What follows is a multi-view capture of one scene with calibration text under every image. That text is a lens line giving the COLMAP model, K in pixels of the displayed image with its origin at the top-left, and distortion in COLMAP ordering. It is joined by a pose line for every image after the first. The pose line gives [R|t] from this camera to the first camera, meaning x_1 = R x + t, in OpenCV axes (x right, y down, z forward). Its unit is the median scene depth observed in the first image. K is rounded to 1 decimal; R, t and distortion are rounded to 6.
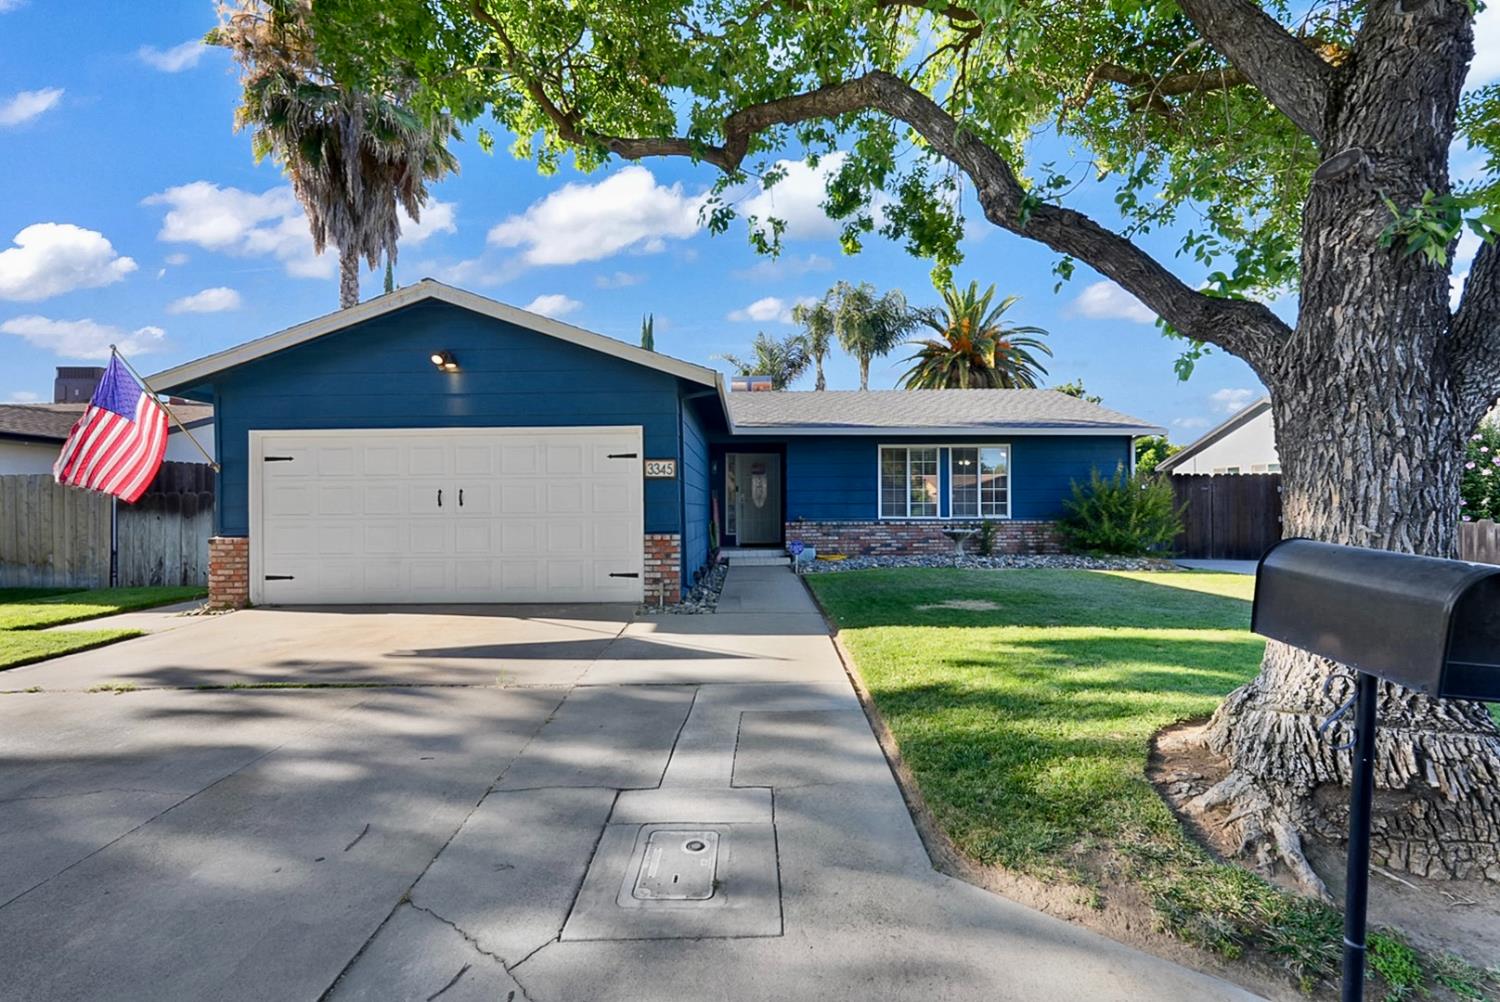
lens RADIAL K [[662.7, 0, 746.3], [0, 662.7, 500.5], [0, 0, 1]] dist [0.004781, 0.000857]
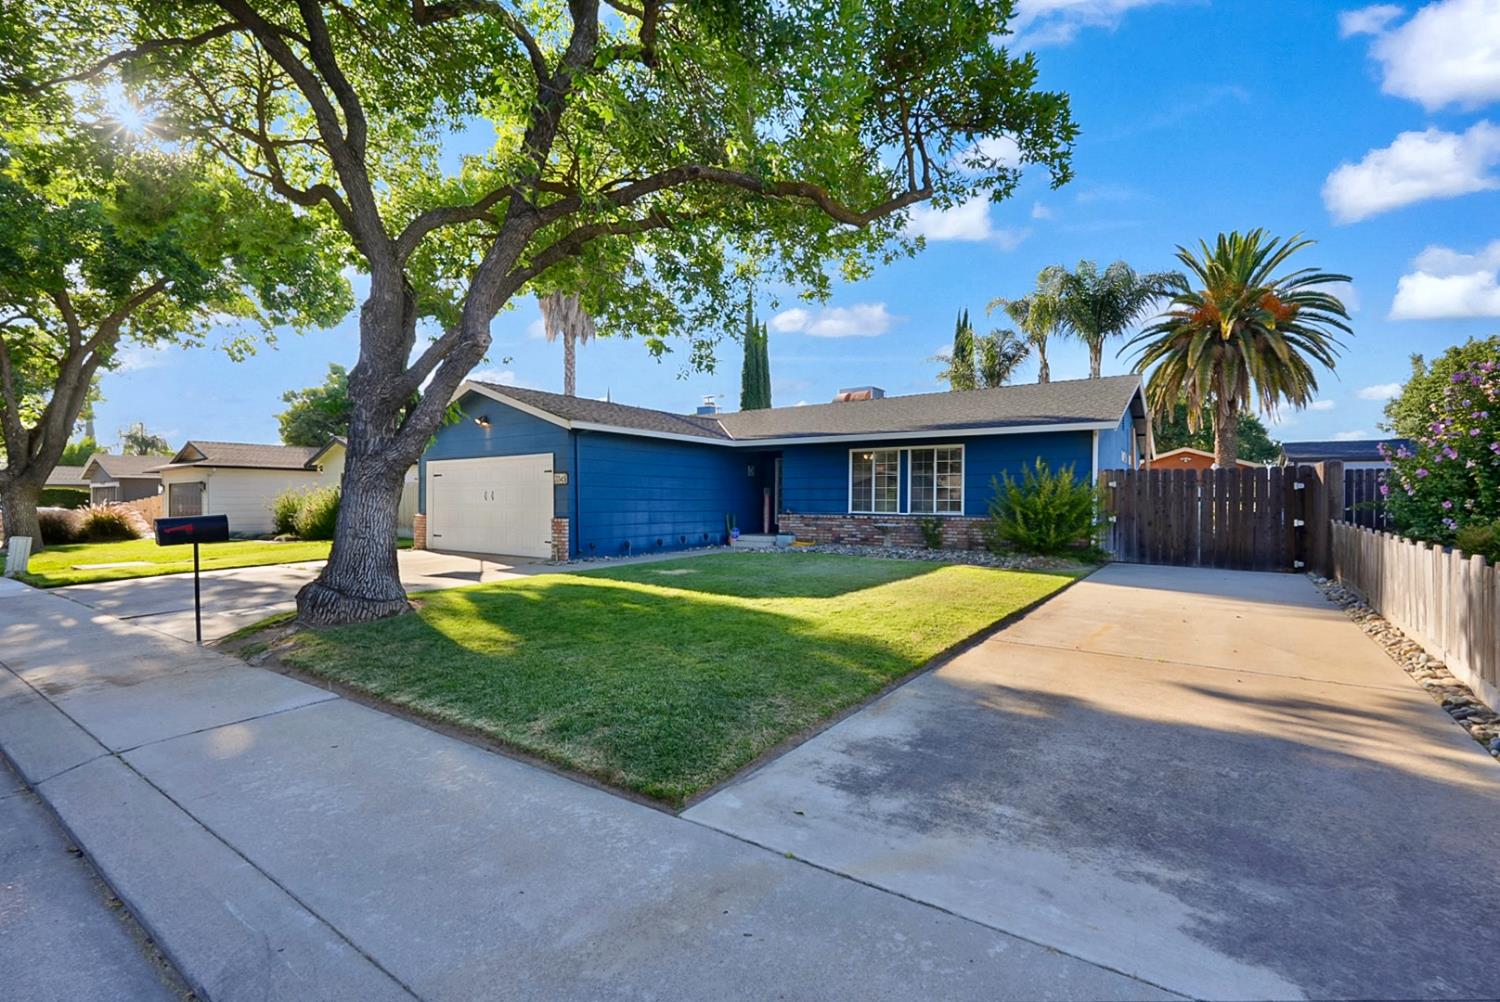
lens RADIAL K [[662.7, 0, 752.0], [0, 662.7, 489.5], [0, 0, 1]] dist [0.004781, 0.000857]
pose [[0.824110, -0.001969, -0.566426, 0.719982], [-0.001645, 0.999981, -0.005869, -0.006891], [0.566427, 0.005768, 0.824092, -0.056663]]
